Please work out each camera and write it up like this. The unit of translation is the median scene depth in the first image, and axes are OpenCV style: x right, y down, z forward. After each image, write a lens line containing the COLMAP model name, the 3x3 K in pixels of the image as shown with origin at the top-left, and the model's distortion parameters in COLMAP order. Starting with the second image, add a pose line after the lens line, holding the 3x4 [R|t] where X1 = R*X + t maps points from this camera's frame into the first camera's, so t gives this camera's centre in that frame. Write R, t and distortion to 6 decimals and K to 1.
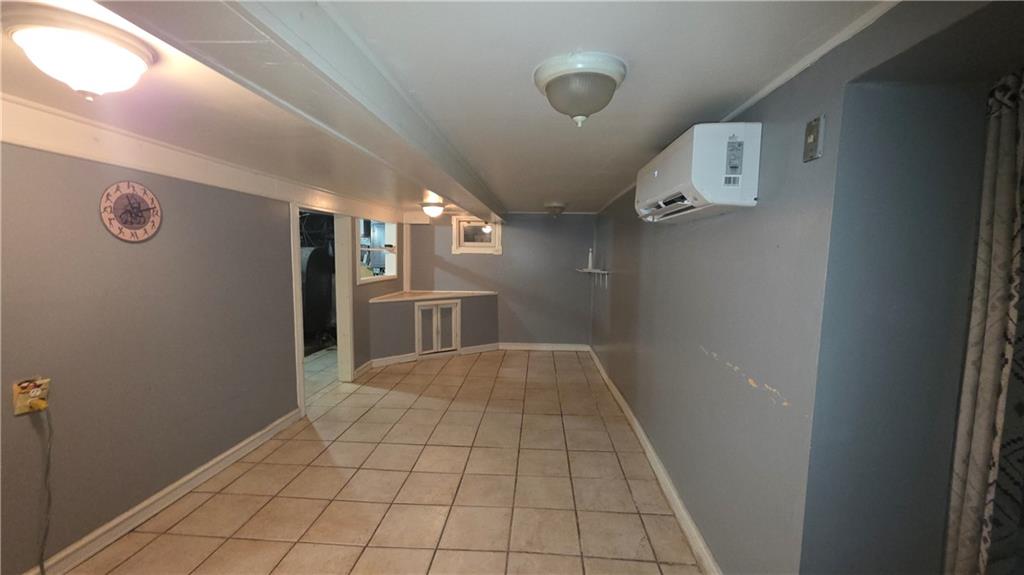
lens RADIAL K [[412.0, 0, 518.8], [0, 412.0, 287.3], [0, 0, 1]] dist [0.001324, 0.000303]
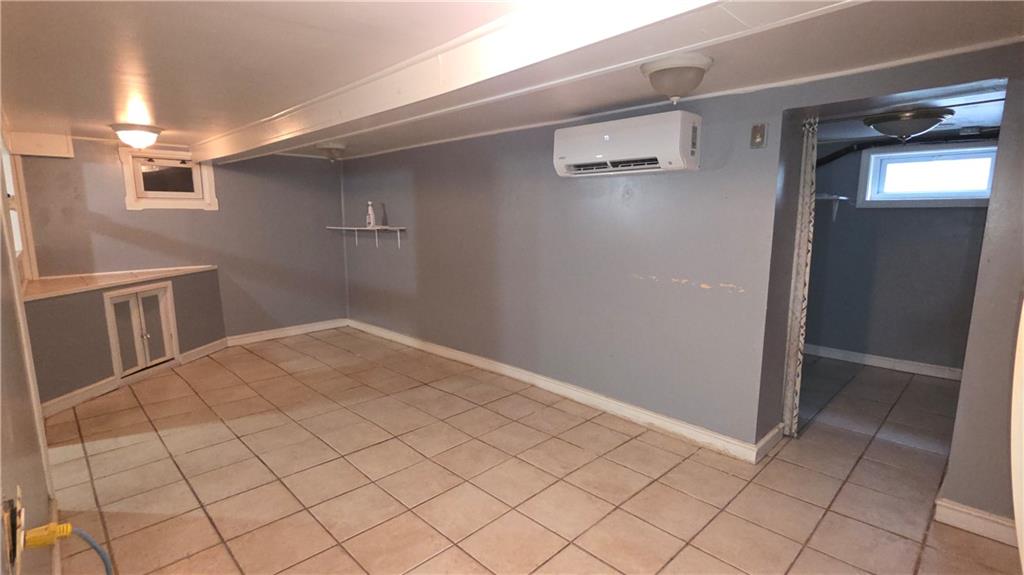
lens RADIAL K [[497.5, 0, 512.0], [0, 497.5, 287.5], [0, 0, 1]] dist [0.000873, 0.000272]
pose [[0.662292, -0.123862, 0.738937, -0.467354], [0.070832, 0.992174, 0.102825, -0.003303], [-0.745890, -0.015760, 0.665883, 0.103997]]
